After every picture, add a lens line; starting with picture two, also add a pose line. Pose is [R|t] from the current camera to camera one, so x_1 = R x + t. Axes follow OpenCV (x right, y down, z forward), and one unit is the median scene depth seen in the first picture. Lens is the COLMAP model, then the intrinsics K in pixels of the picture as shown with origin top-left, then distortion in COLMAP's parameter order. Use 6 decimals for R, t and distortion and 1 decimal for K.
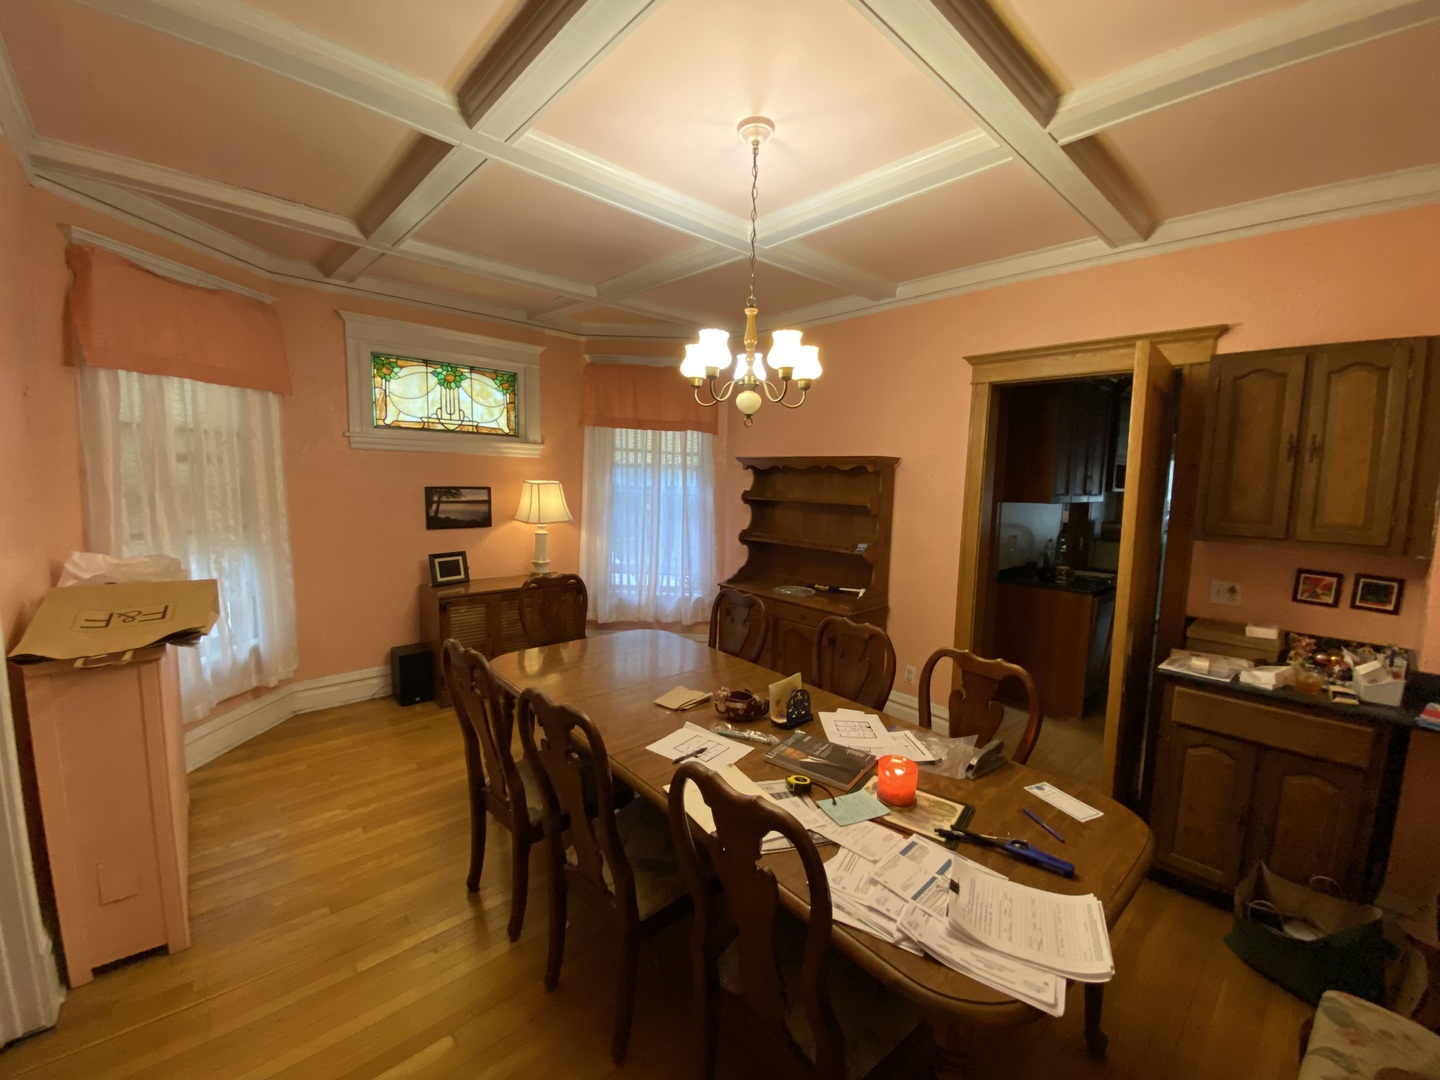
lens RADIAL K [[591.9, 0, 720.9], [0, 591.9, 544.3], [0, 0, 1]] dist [-0.003679, -0.000782]
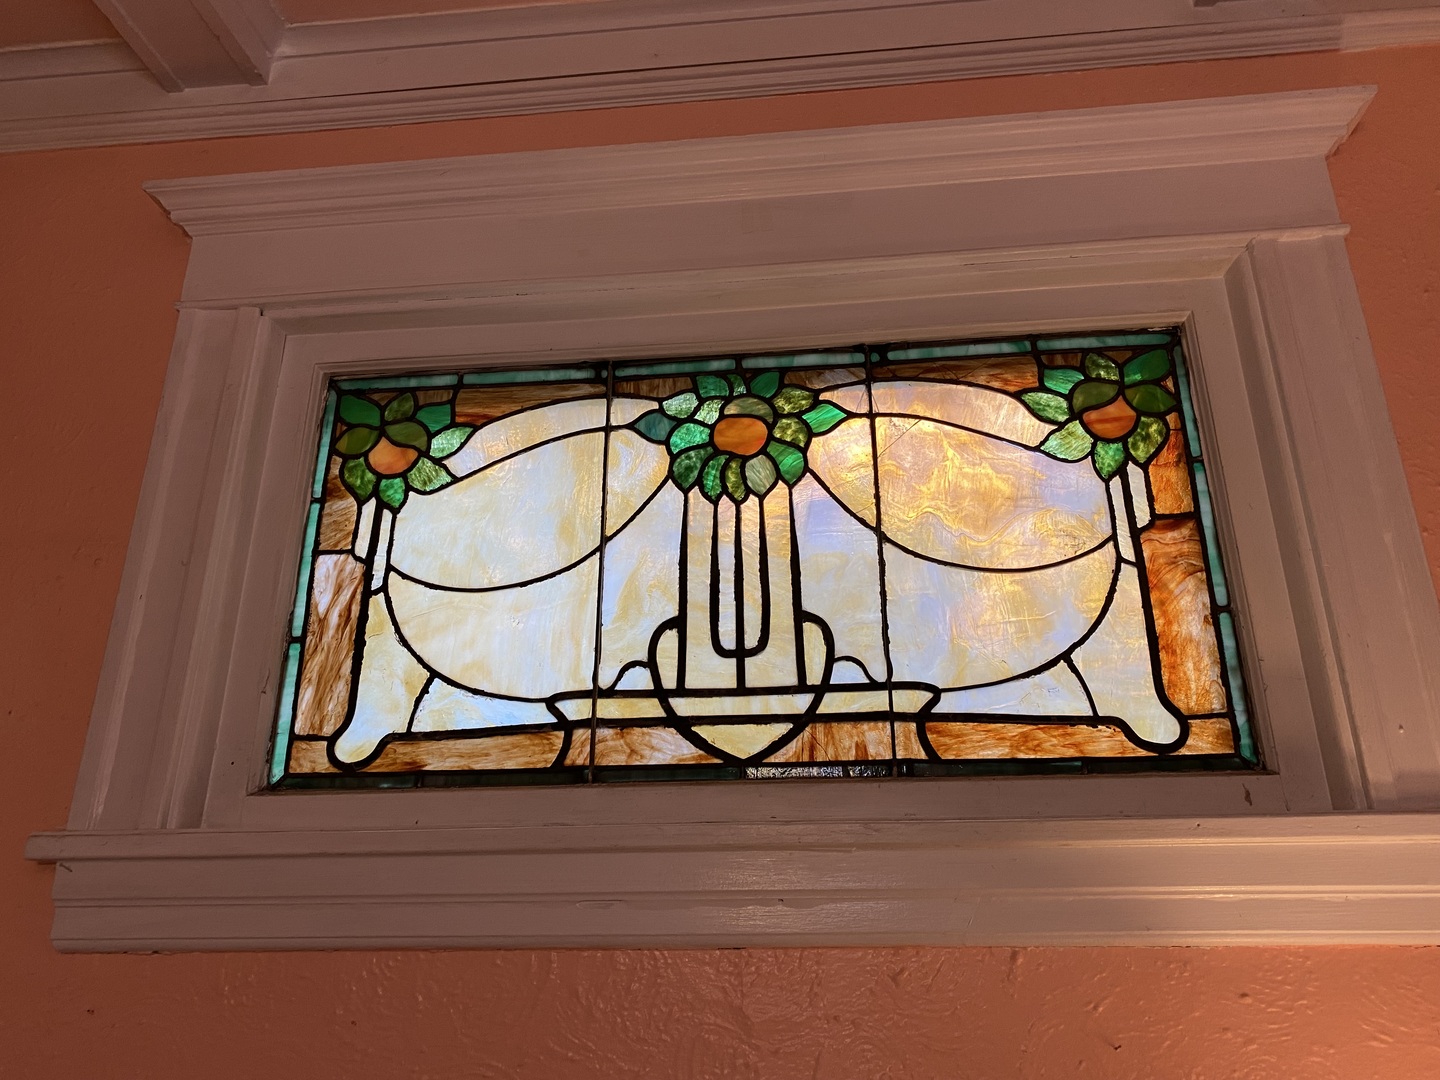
lens RADIAL K [[1094.2, 0, 722.4], [0, 1094.2, 540.3], [0, 0, 1]] dist [0.020663, -0.043832]
pose [[0.664671, -0.295732, -0.686116, -0.269663], [-0.065615, 0.891674, -0.447897, -0.125433], [0.744249, 0.342723, 0.573266, 0.837119]]
